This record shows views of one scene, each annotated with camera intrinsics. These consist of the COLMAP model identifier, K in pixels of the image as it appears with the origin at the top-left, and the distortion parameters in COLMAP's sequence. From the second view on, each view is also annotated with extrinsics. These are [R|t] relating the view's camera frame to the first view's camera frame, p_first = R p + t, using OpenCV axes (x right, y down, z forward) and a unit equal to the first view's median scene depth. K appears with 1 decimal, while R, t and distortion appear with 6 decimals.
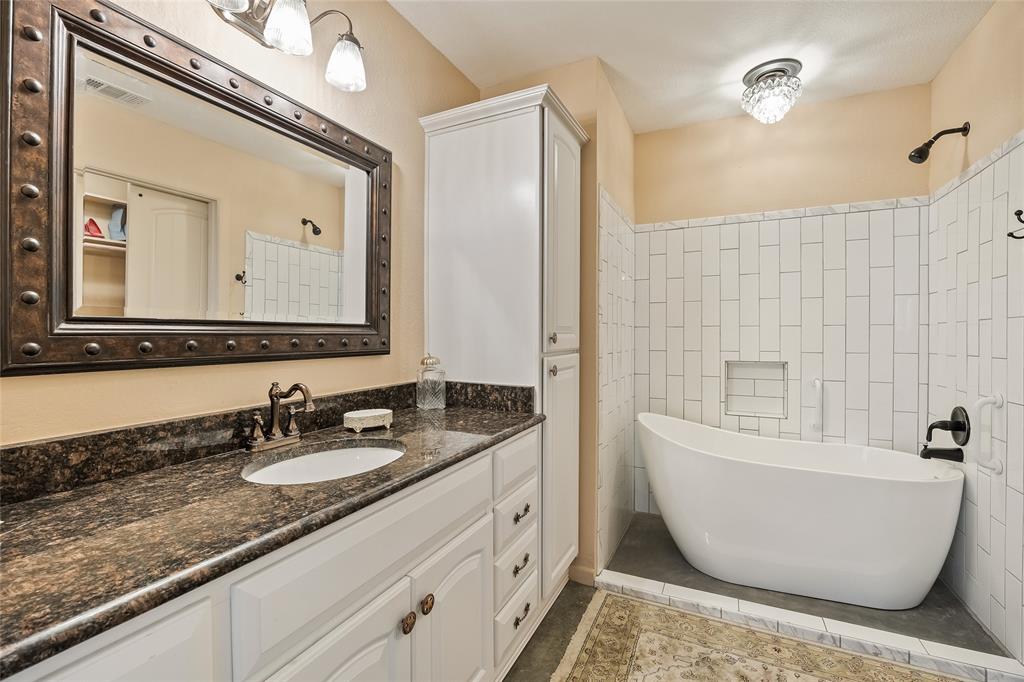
lens RADIAL K [[456.9, 0, 510.6], [0, 456.9, 339.9], [0, 0, 1]] dist [0.000167, -0.000012]
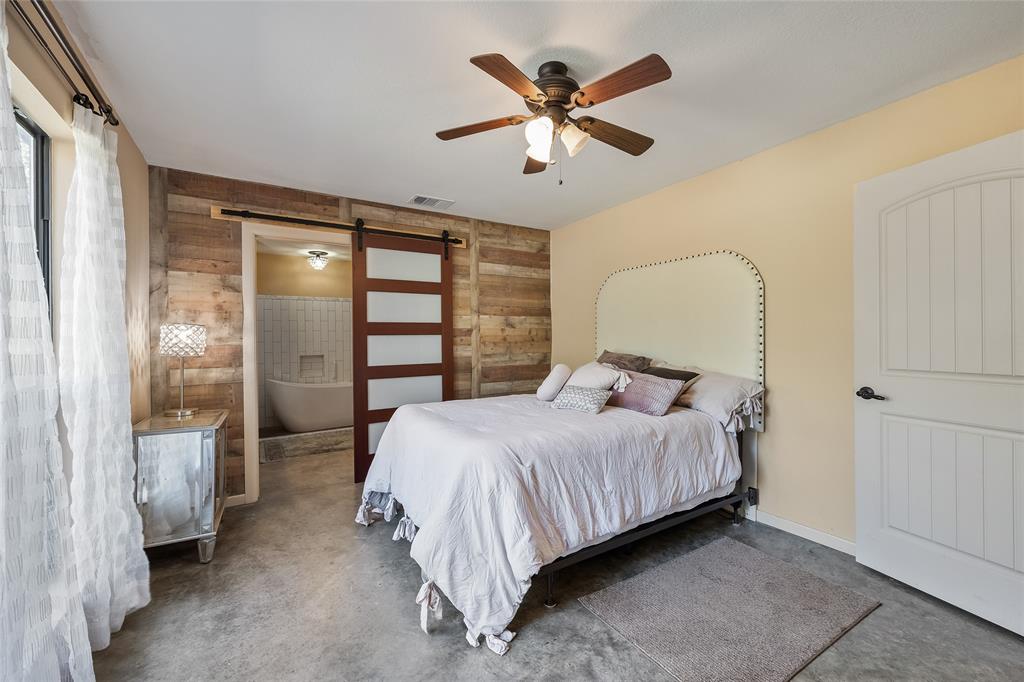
lens RADIAL K [[406.6, 0, 510.6], [0, 406.6, 340.7], [0, 0, 1]] dist [0.008640, 0.000895]
pose [[0.534503, -0.003980, 0.845157, -0.876210], [0.012326, 0.999919, -0.003087, -0.016417], [-0.845077, 0.012067, 0.534509, -1.273630]]
